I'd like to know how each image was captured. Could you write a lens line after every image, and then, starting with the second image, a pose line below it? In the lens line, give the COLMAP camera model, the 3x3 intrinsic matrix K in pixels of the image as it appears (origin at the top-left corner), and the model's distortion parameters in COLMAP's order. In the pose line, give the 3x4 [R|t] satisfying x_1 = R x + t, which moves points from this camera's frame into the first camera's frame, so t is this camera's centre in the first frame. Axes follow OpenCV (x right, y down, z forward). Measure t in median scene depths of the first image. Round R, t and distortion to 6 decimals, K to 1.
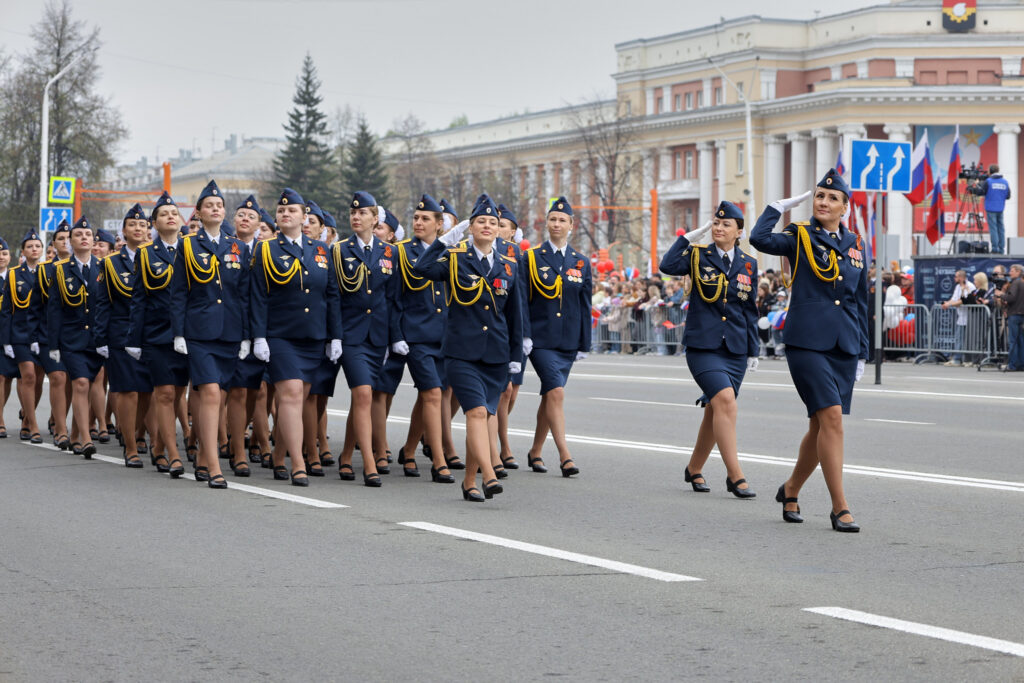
lens RADIAL K [[3238.4, 0, 511.7], [0, 3238.4, 343.9], [0, 0, 1]] dist [0.019331, 0.000000]
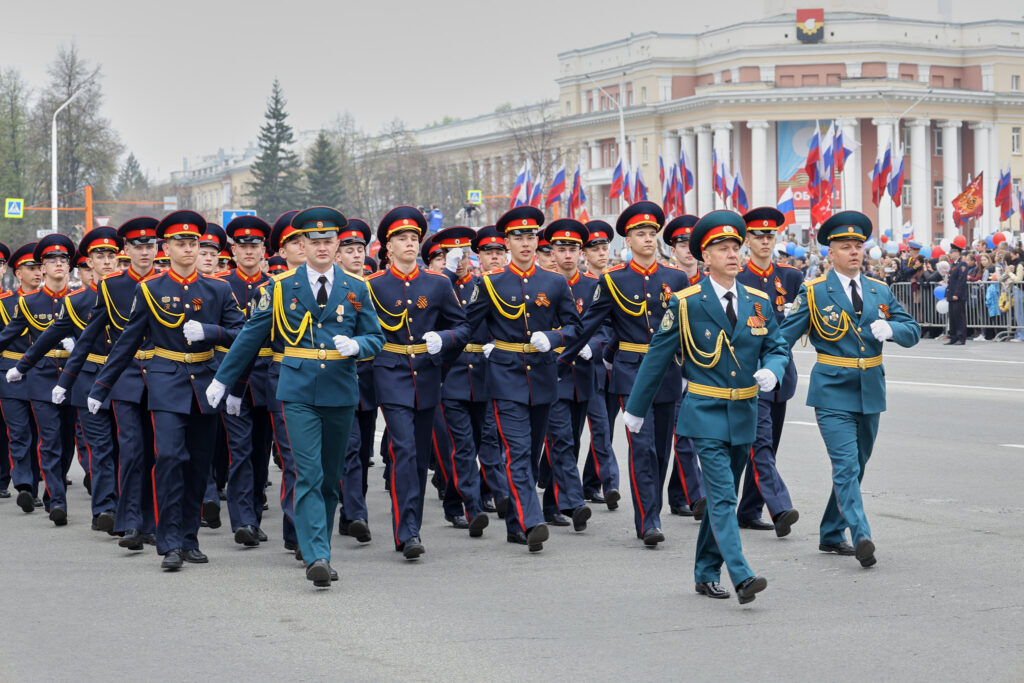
lens RADIAL K [[3238.4, 0, 473.0], [0, 3238.4, 361.2], [0, 0, 1]] dist [0.019331, 0.000000]
pose [[0.997386, -0.024799, -0.067873, 0.091970], [0.025993, 0.999522, 0.016764, -0.000666], [0.067425, -0.018484, 0.997553, -0.221596]]
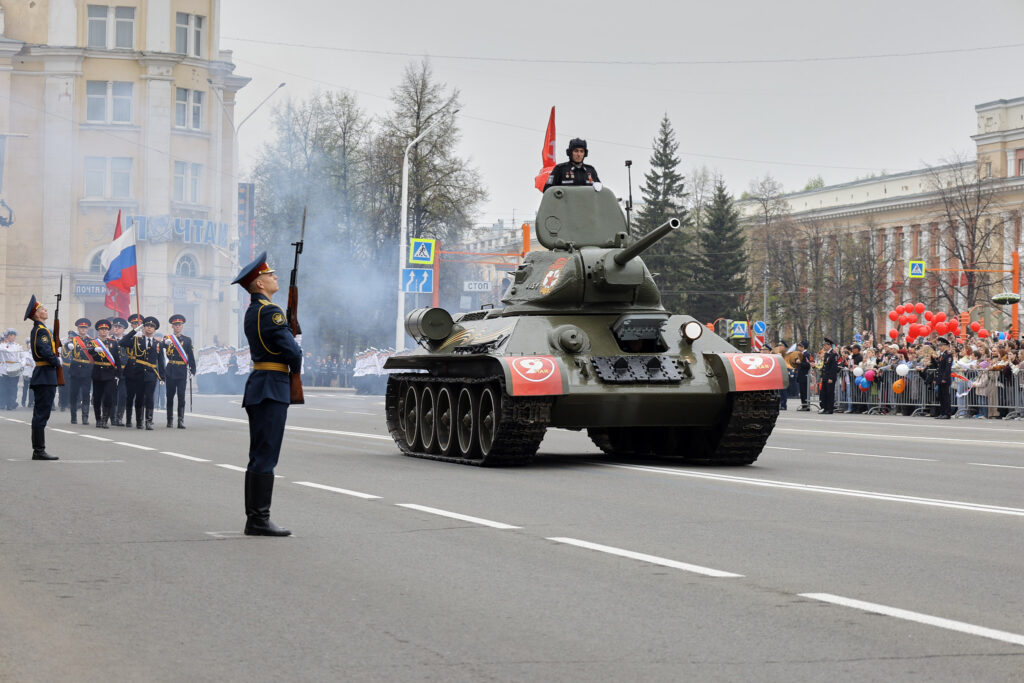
lens RADIAL K [[3238.4, 0, 517.2], [0, 3238.4, 342.5], [0, 0, 1]] dist [0.019331, 0.000000]
pose [[0.994256, 0.004256, -0.106939, -0.001303], [-0.006374, 0.999790, -0.019475, 0.000047], [0.106834, 0.020044, 0.994075, 0.003837]]
